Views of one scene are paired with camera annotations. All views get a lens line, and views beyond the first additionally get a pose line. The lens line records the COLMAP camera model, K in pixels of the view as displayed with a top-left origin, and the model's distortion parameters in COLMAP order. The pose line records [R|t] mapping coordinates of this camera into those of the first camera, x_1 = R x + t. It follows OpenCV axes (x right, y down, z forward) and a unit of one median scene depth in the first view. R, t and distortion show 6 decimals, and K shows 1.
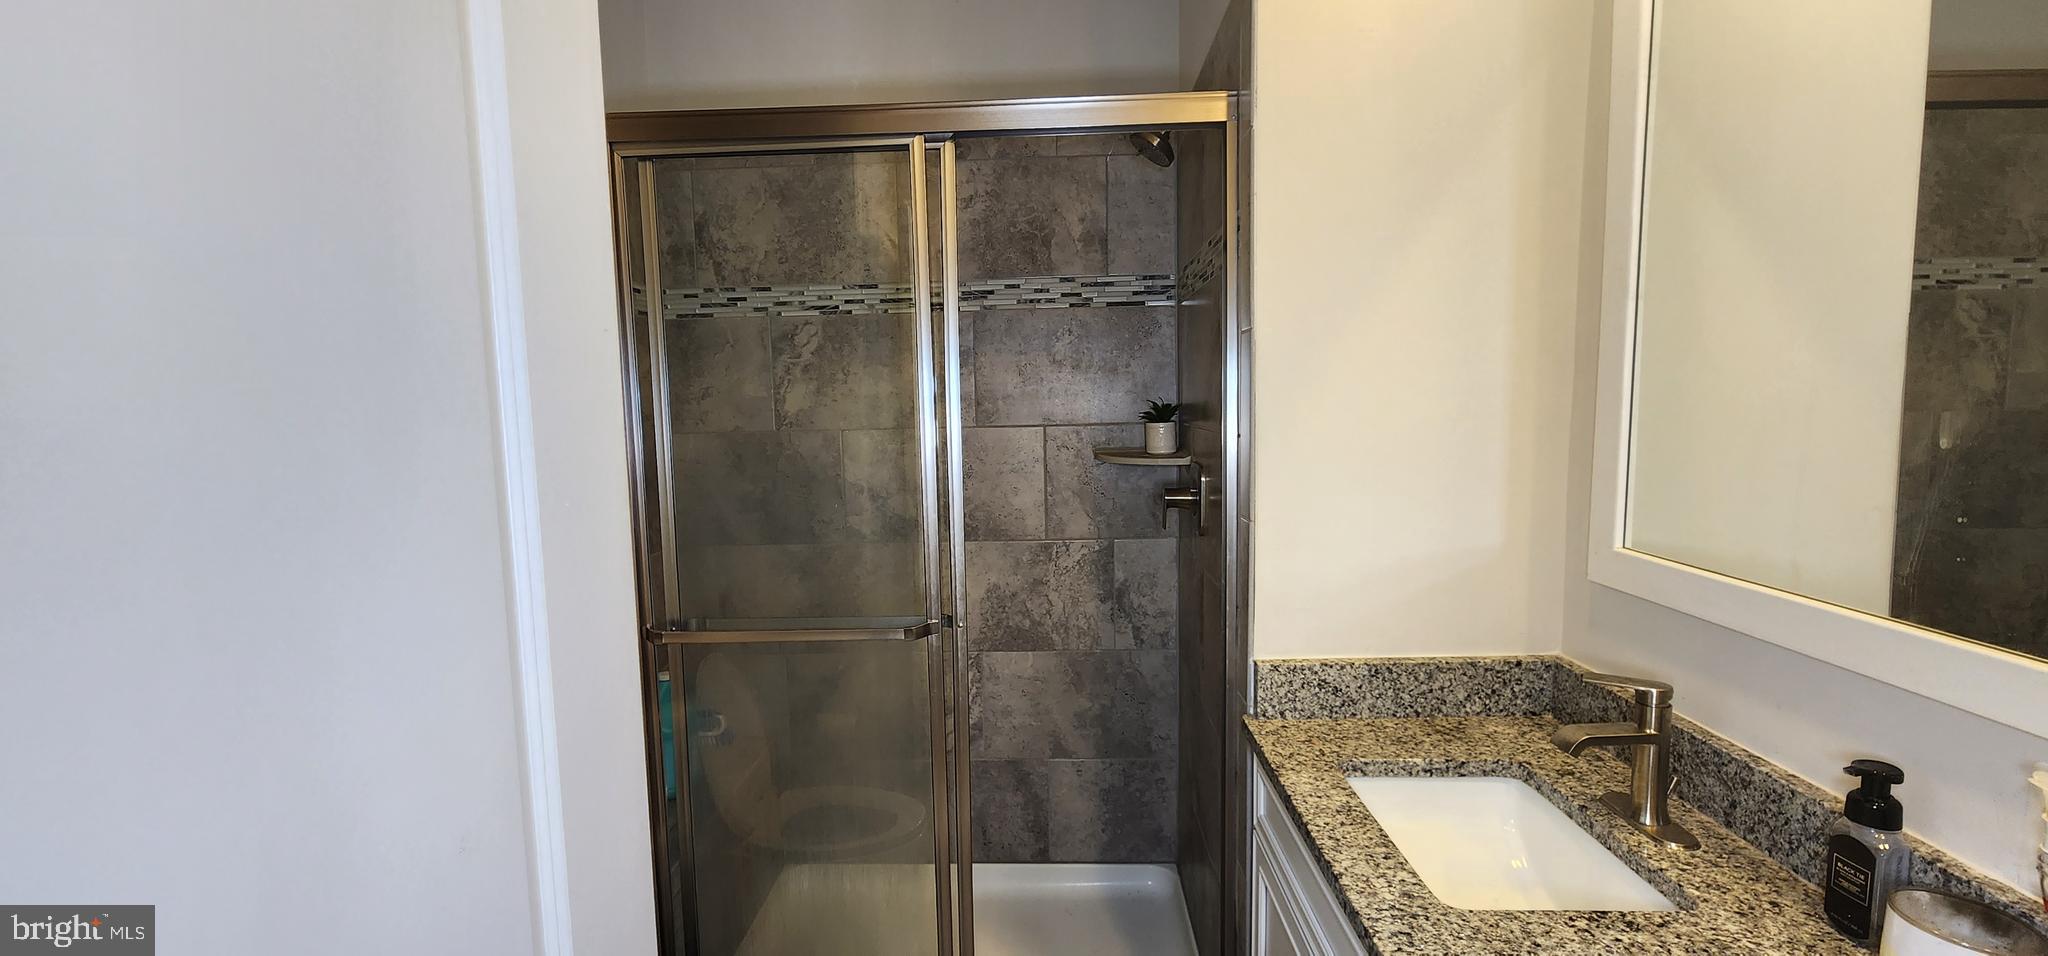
lens RADIAL K [[844.2, 0, 1016.3], [0, 844.2, 481.2], [0, 0, 1]] dist [0.000446, -0.001382]
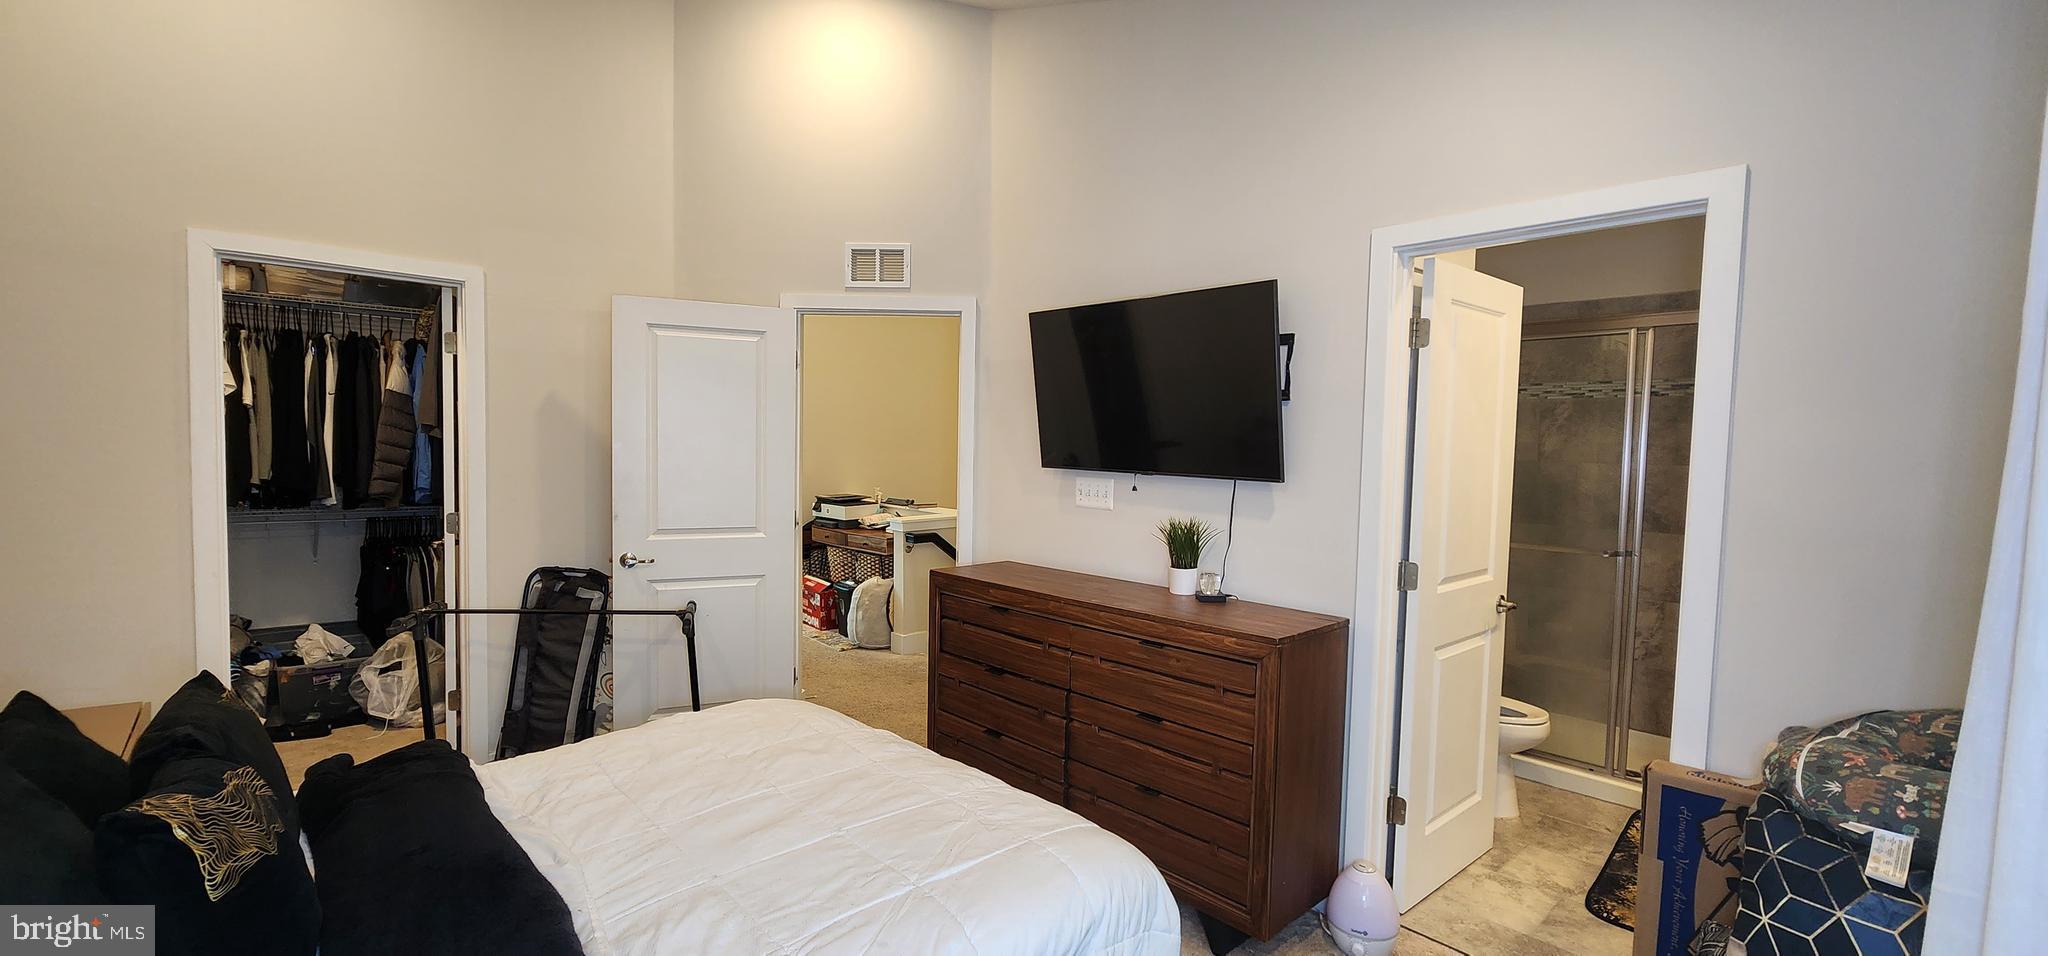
lens RADIAL K [[844.2, 0, 1016.9], [0, 844.2, 481.8], [0, 0, 1]] dist [0.000446, -0.001382]
pose [[0.700606, 0.073538, -0.709749, 0.304306], [-0.103369, 0.994643, 0.001019, 0.134119], [0.706021, 0.072652, 0.704454, -1.449079]]
